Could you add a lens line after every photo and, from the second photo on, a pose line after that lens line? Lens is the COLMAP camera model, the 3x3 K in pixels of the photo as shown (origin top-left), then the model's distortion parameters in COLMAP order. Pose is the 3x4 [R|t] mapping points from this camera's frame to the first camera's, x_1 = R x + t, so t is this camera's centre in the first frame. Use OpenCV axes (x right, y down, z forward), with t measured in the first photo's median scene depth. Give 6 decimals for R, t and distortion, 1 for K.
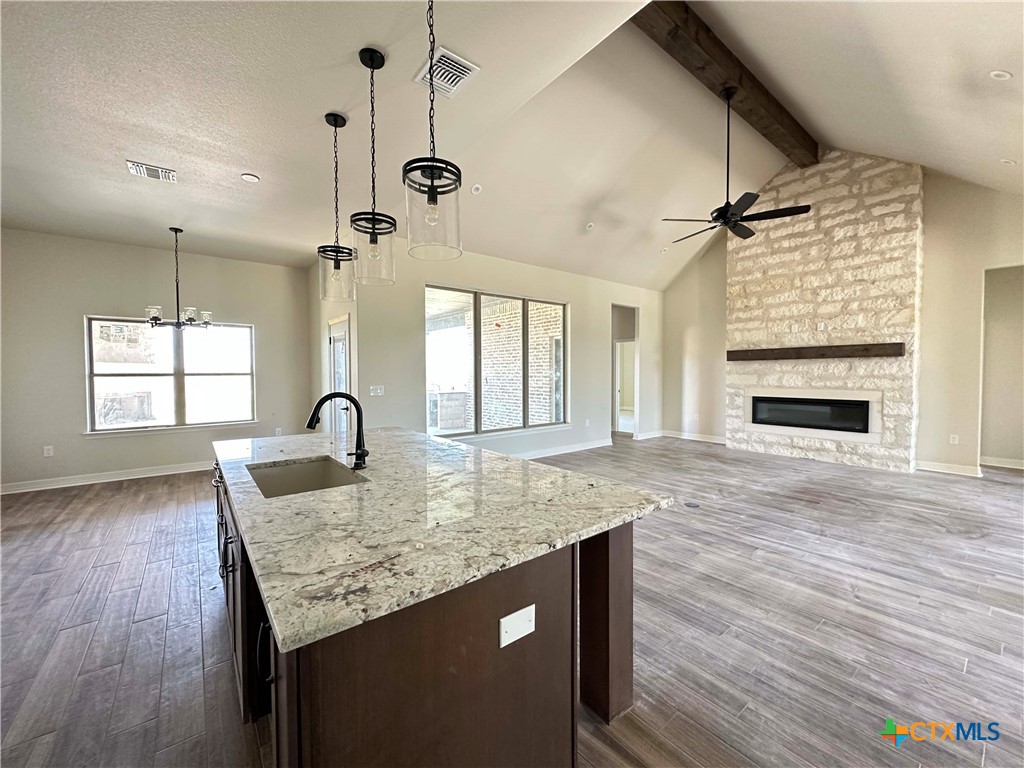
lens RADIAL K [[408.5, 0, 510.4], [0, 408.5, 384.5], [0, 0, 1]] dist [-0.004423, 0.001308]
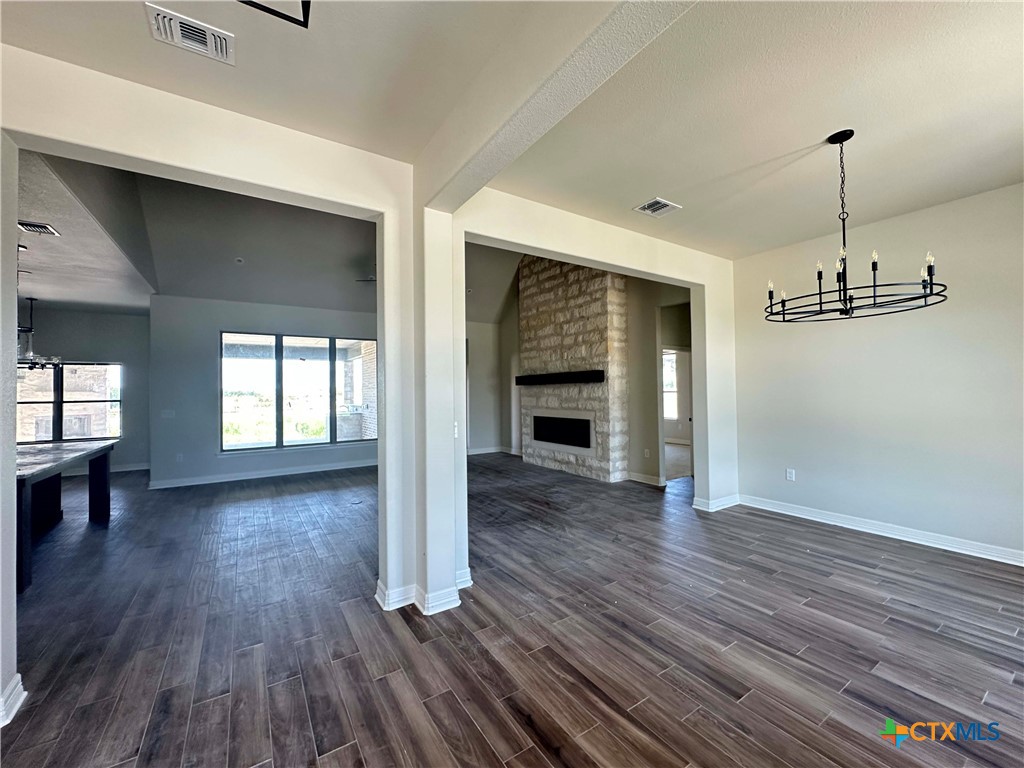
lens RADIAL K [[408.5, 0, 510.4], [0, 408.5, 384.5], [0, 0, 1]] dist [-0.004423, 0.001308]
pose [[0.995908, -0.012552, -0.089494, 0.732602], [0.008451, 0.998903, -0.046053, -0.008442], [0.089974, 0.045109, 0.994922, -0.175208]]
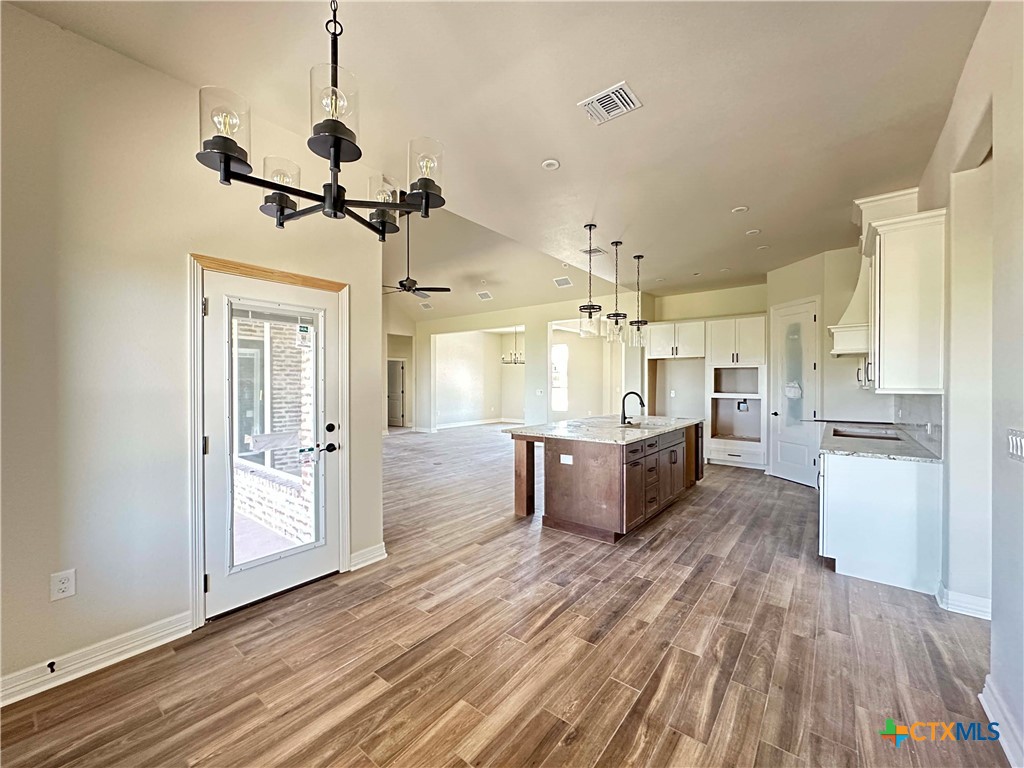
lens RADIAL K [[411.0, 0, 510.6], [0, 411.0, 383.9], [0, 0, 1]] dist [-0.005364, 0.000332]
pose [[-0.230138, -0.001688, 0.973157, -0.867341], [0.031259, 0.999470, 0.009126, -0.023052], [-0.972656, 0.032520, -0.229963, 0.760475]]
